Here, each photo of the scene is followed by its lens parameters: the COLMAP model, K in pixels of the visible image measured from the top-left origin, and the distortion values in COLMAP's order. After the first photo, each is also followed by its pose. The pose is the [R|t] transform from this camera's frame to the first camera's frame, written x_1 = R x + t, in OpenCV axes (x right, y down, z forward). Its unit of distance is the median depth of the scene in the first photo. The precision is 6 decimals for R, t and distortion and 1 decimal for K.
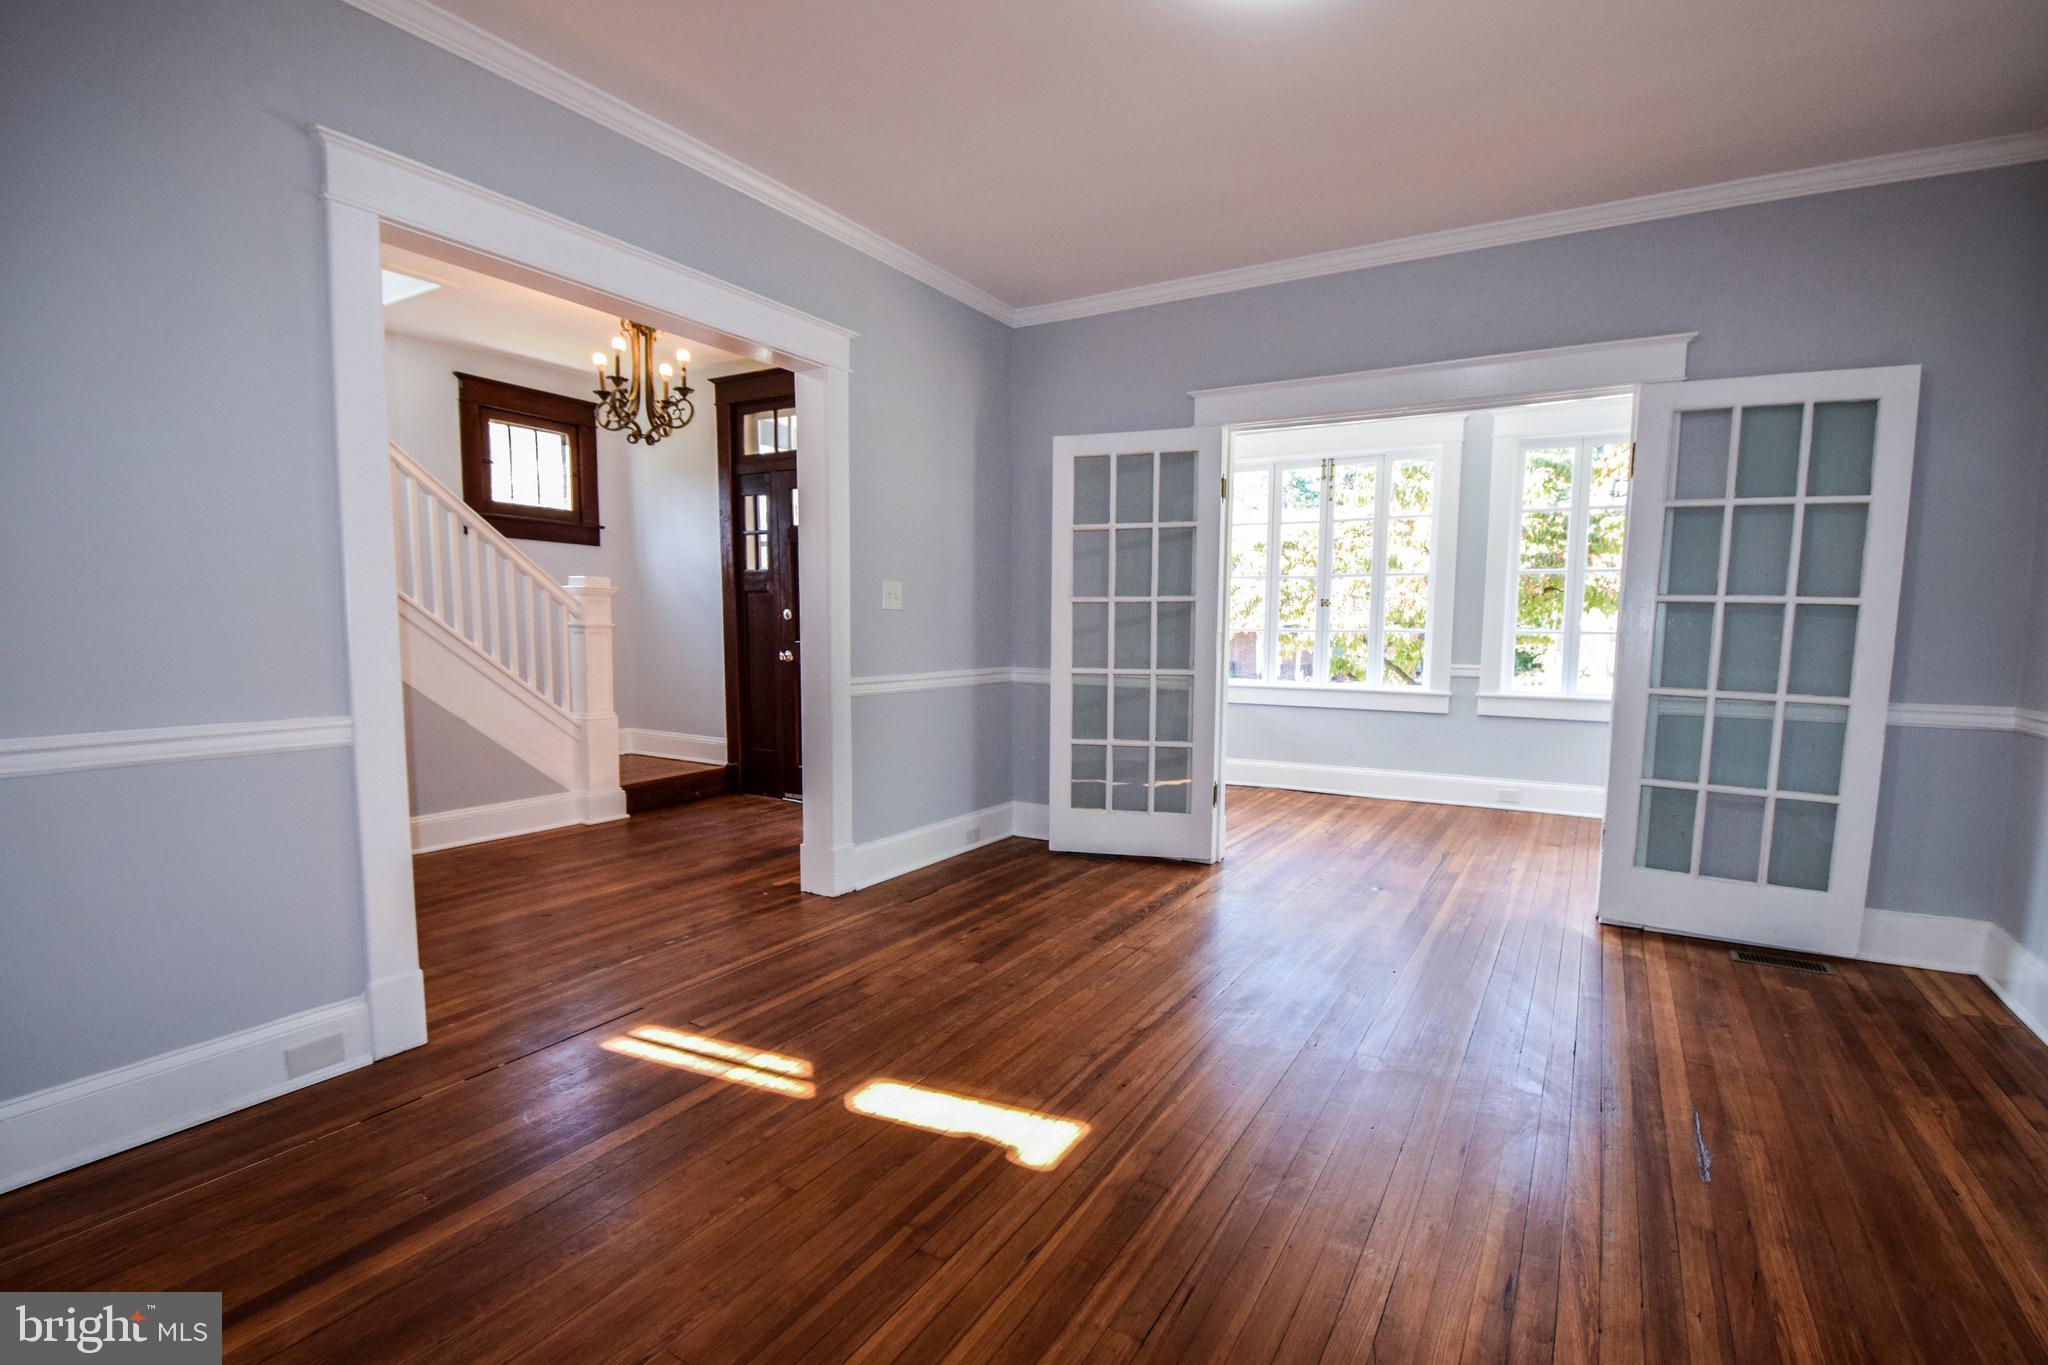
lens RADIAL K [[928.9, 0, 1050.5], [0, 928.9, 719.6], [0, 0, 1]] dist [0.013628, -0.022092]
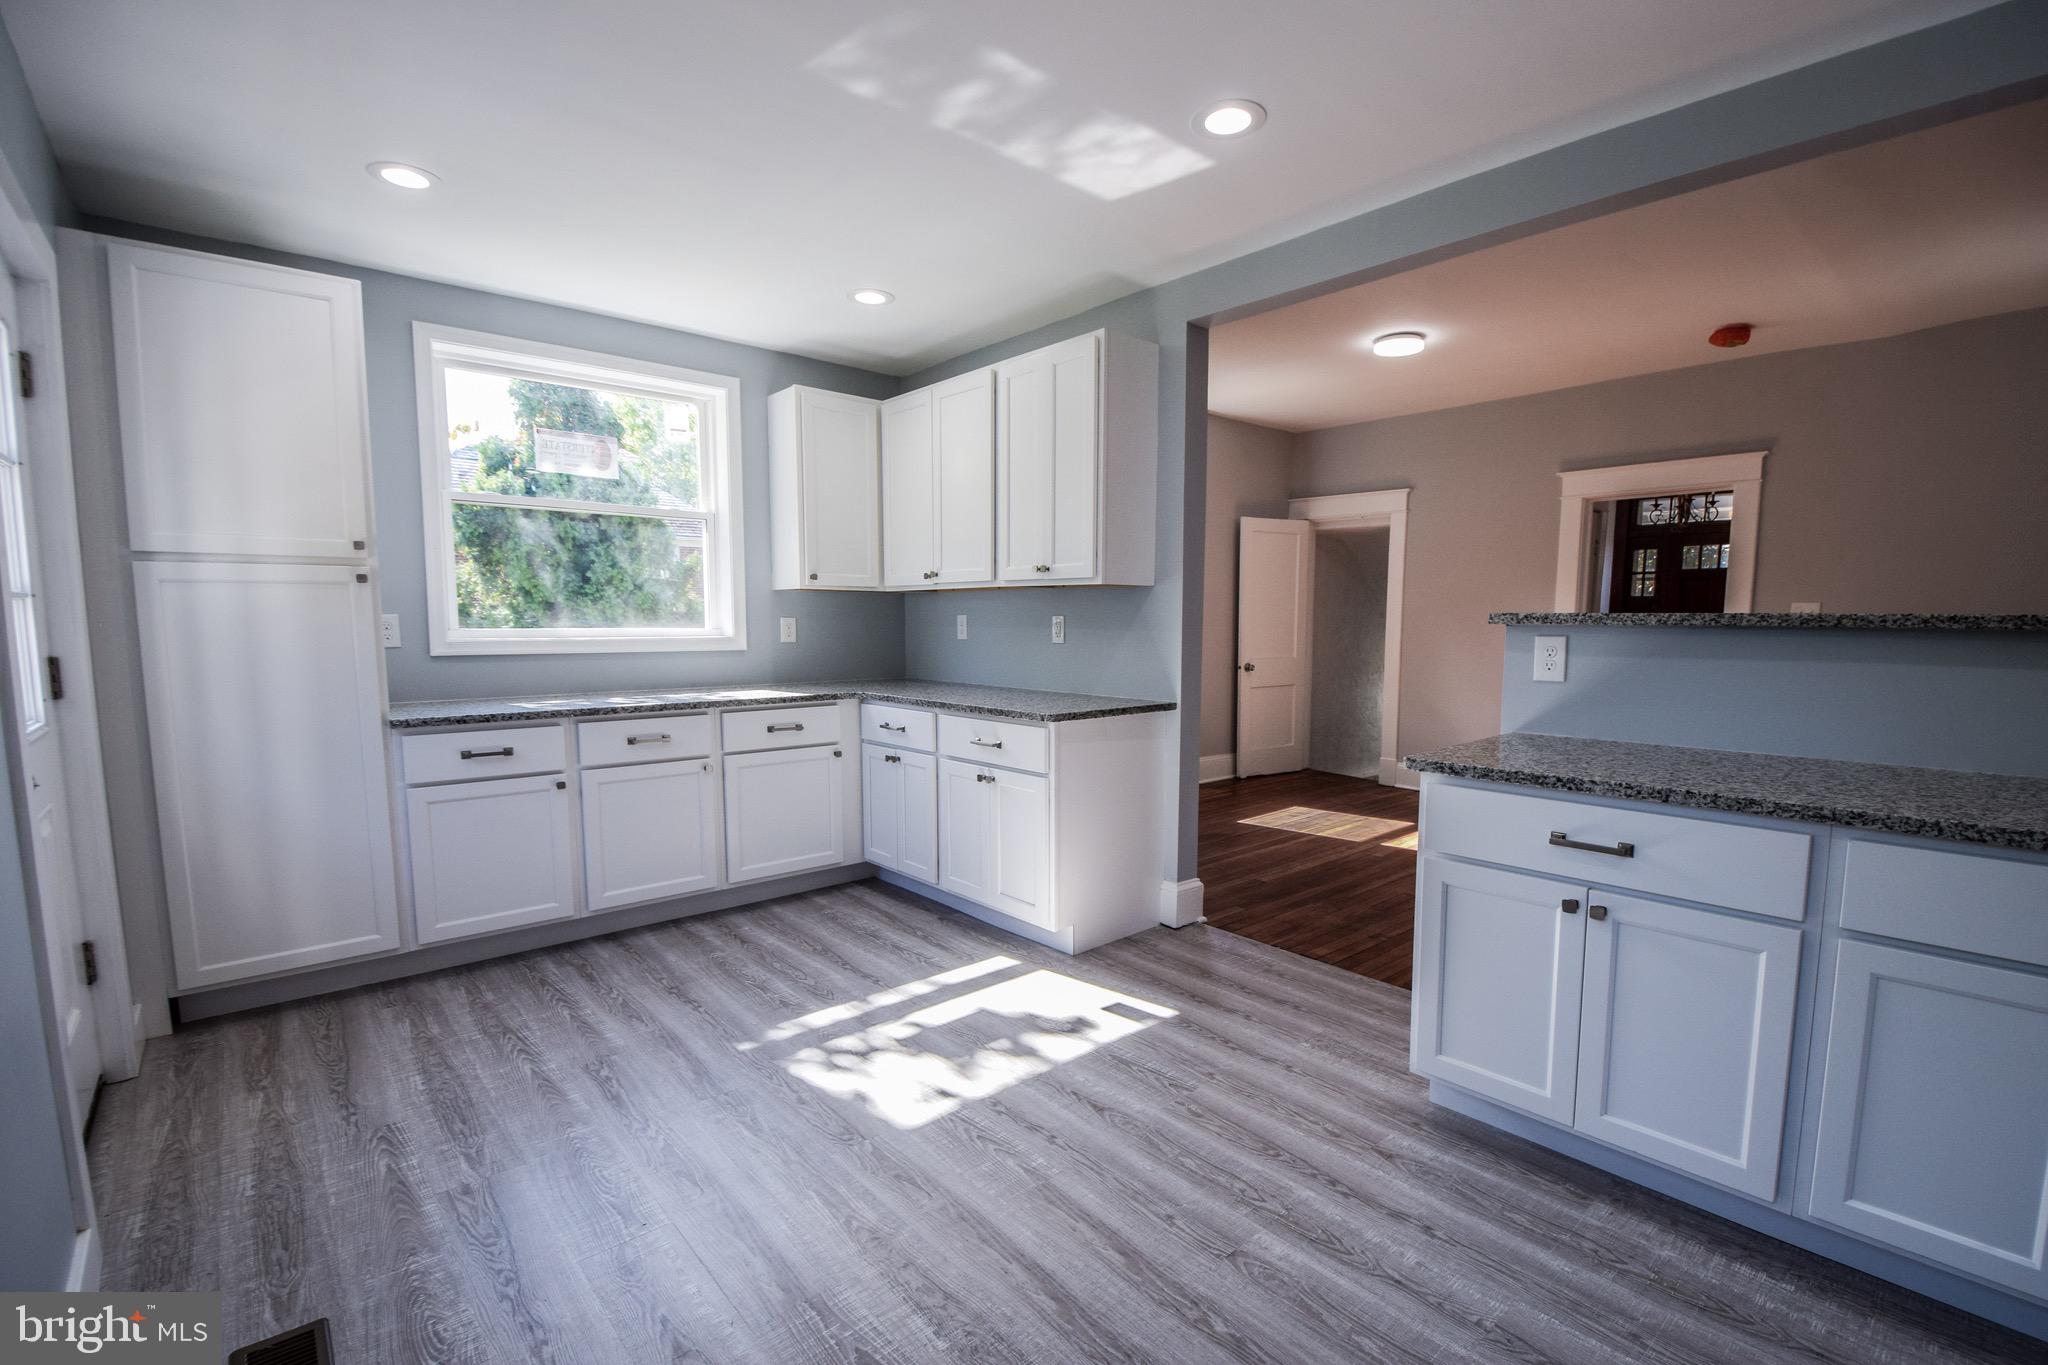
lens RADIAL K [[912.1, 0, 1053.8], [0, 912.1, 715.4], [0, 0, 1]] dist [0.013462, -0.019933]
pose [[0.948674, 0.027750, -0.315036, -1.003510], [-0.027624, 0.999607, 0.004865, 0.081937], [0.315047, 0.004088, 0.949067, -1.038056]]
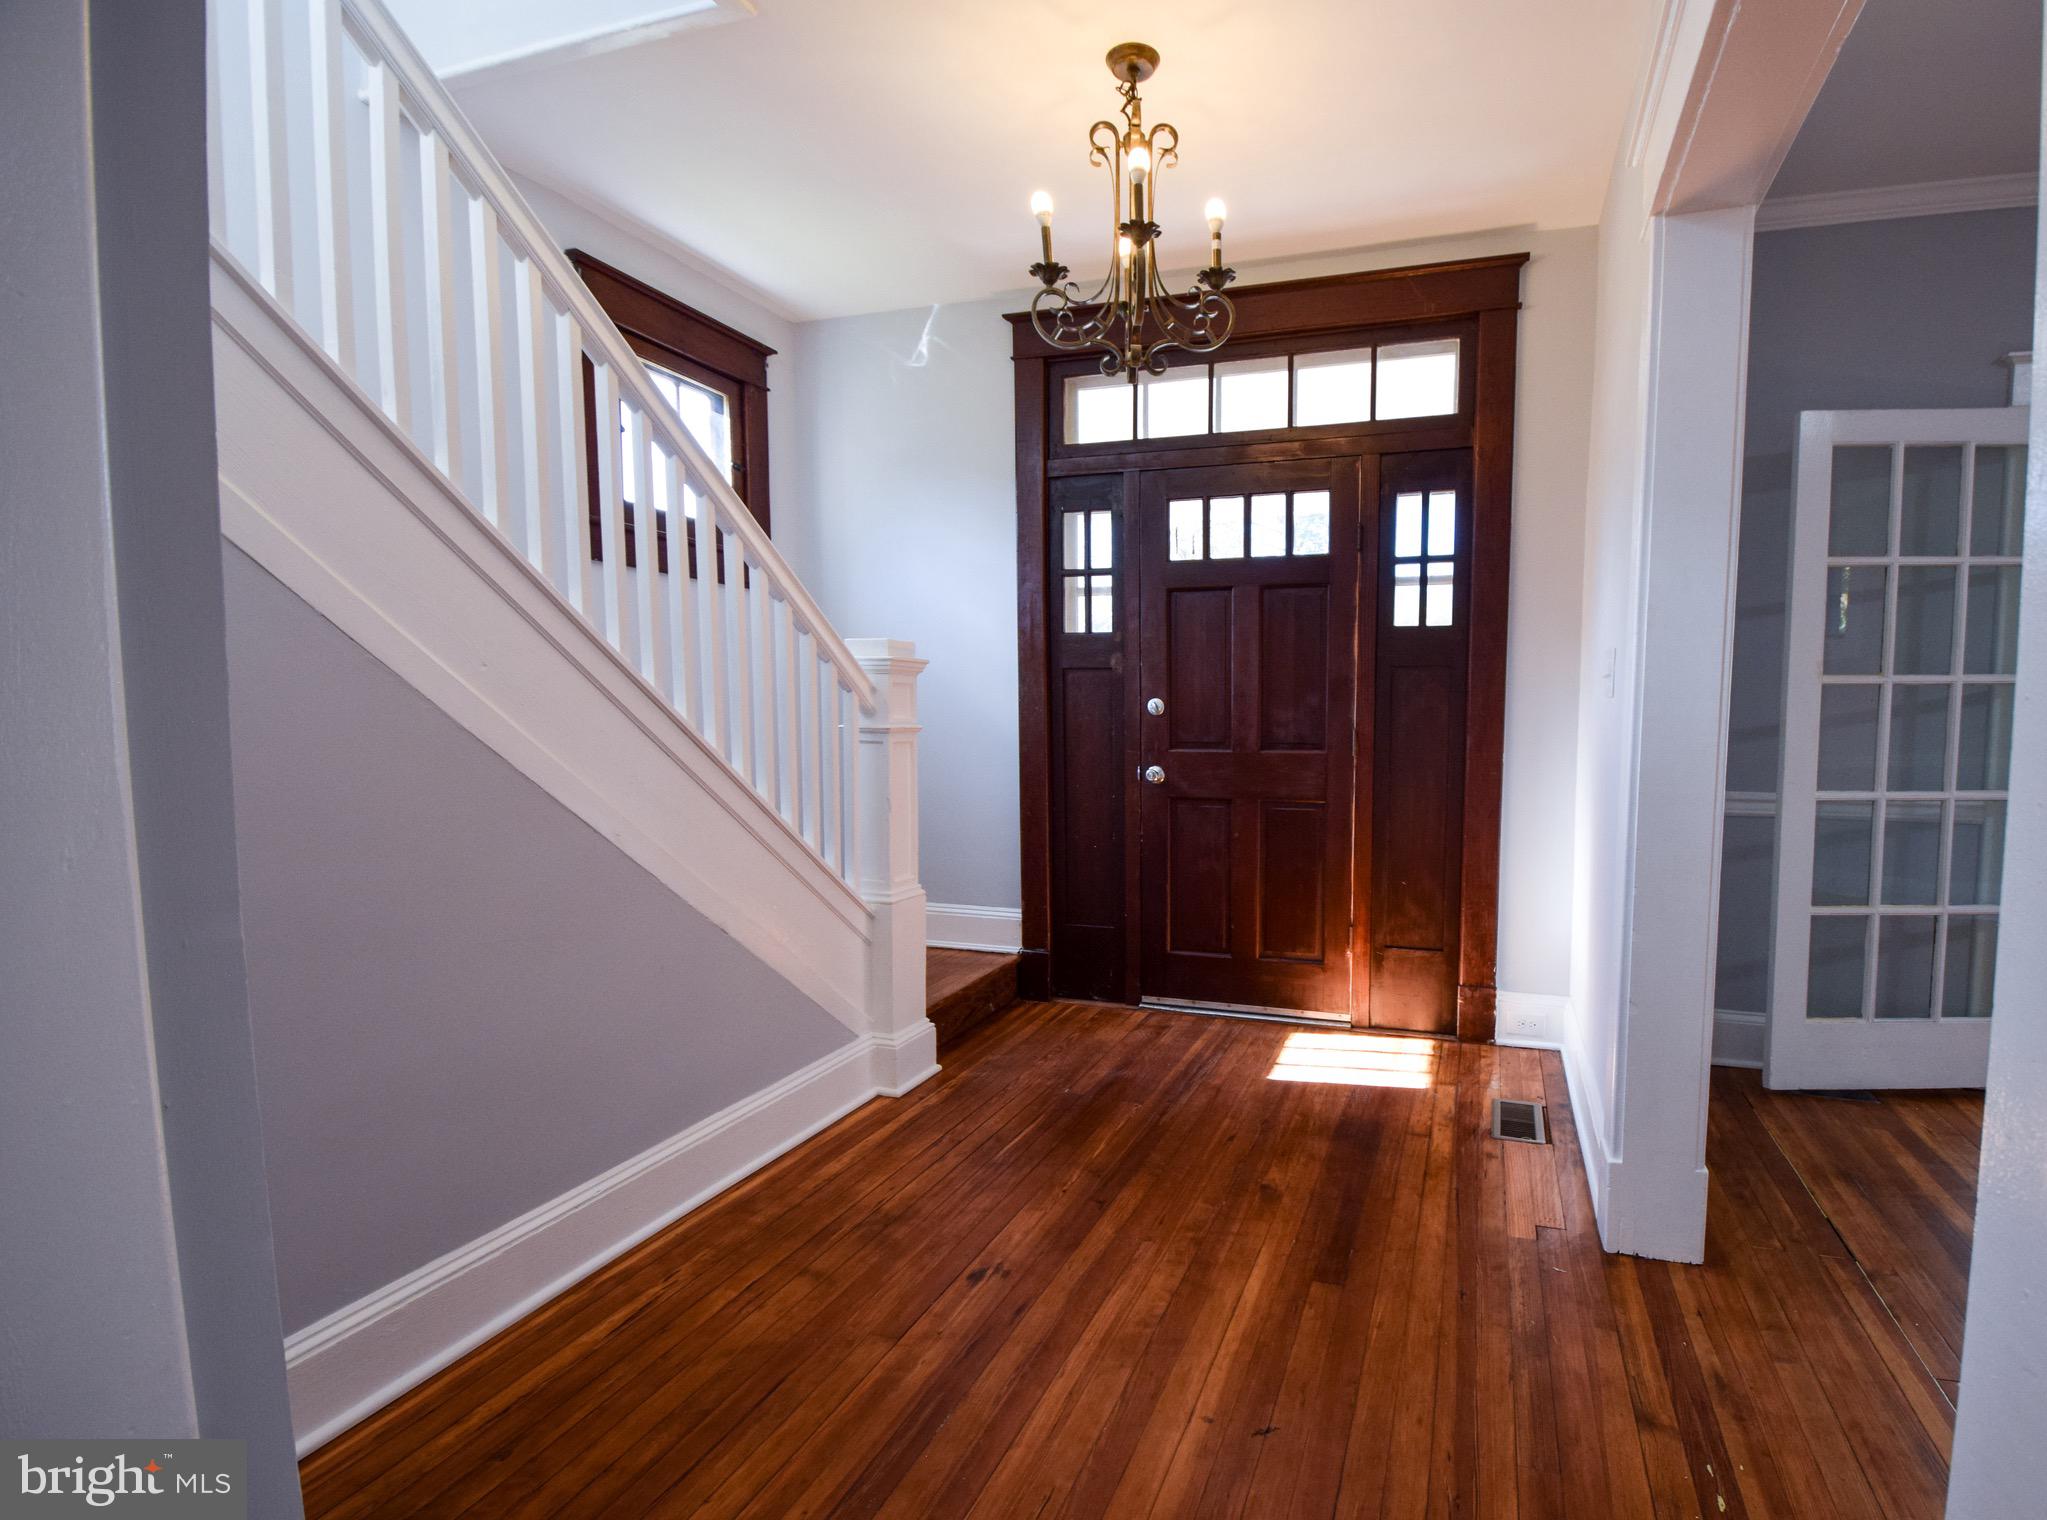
lens RADIAL K [[1001.5, 0, 1179.7], [0, 1001.5, 816.2], [0, 0, 1]] dist [0.003365, 0.000460]
pose [[0.972636, -0.029738, 0.230423, -0.536491], [0.029743, 0.999552, 0.003452, -0.054308], [-0.230422, 0.003496, 0.973085, 0.452702]]
